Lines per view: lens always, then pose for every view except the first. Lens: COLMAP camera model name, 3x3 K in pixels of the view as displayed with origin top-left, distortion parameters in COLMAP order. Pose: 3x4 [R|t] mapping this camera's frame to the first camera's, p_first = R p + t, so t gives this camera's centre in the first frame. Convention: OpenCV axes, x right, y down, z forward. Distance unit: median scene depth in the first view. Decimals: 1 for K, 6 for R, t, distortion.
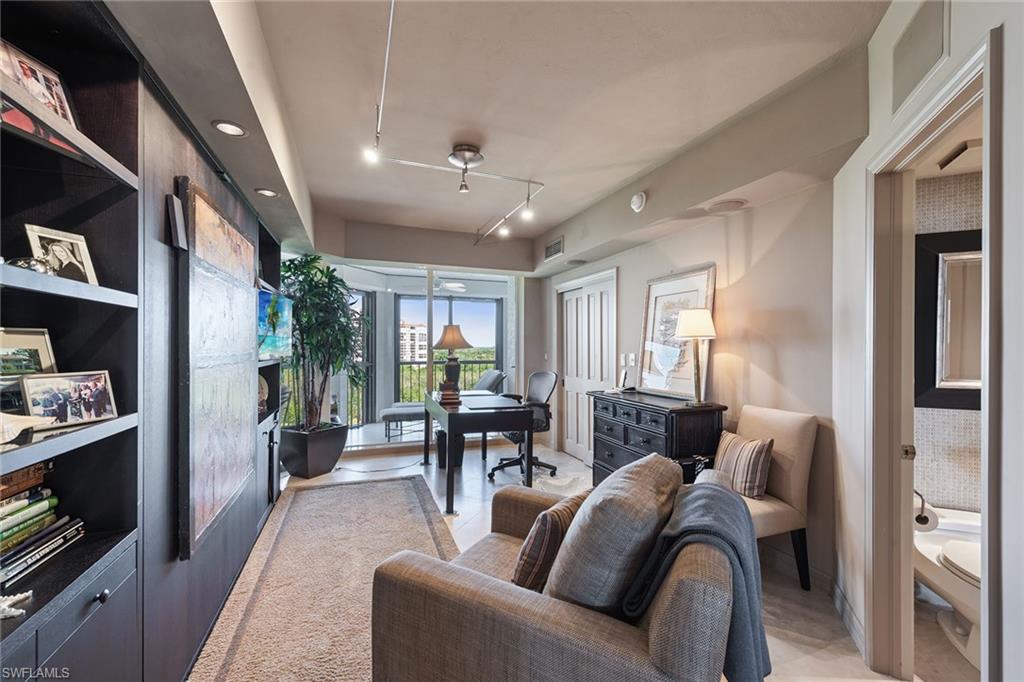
lens RADIAL K [[414.6, 0, 509.8], [0, 414.6, 346.8], [0, 0, 1]] dist [-0.004707, -0.000541]
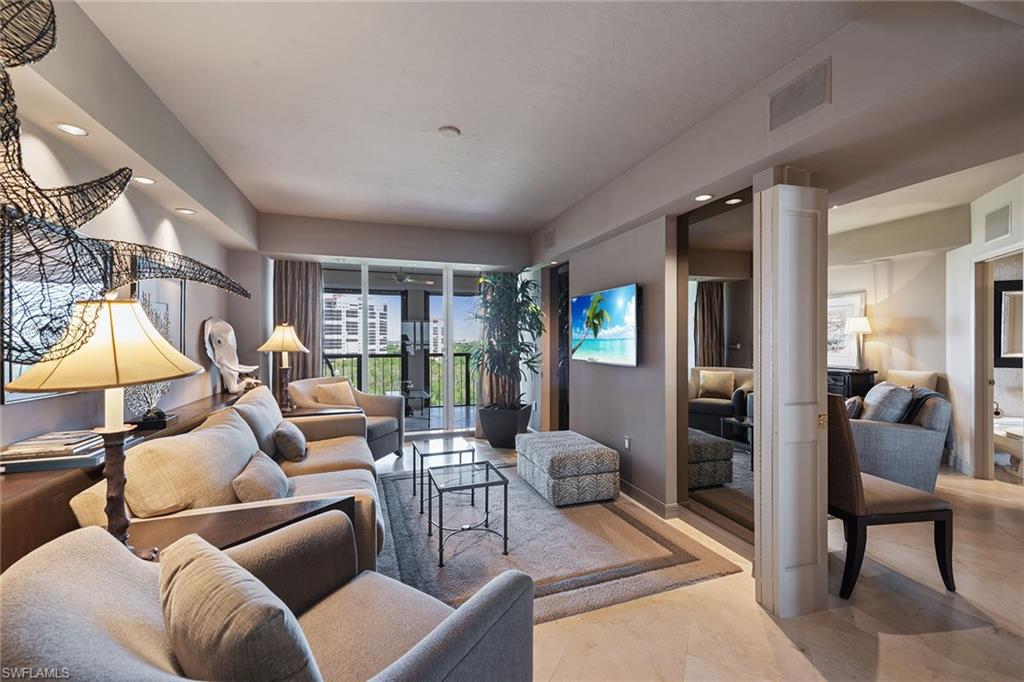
lens RADIAL K [[414.6, 0, 515.2], [0, 414.6, 340.4], [0, 0, 1]] dist [-0.004707, -0.000541]
pose [[0.999090, -0.002968, -0.042555, -1.074179], [0.003092, 0.999991, 0.002836, 0.001660], [0.042546, -0.002965, 0.999090, -0.951742]]
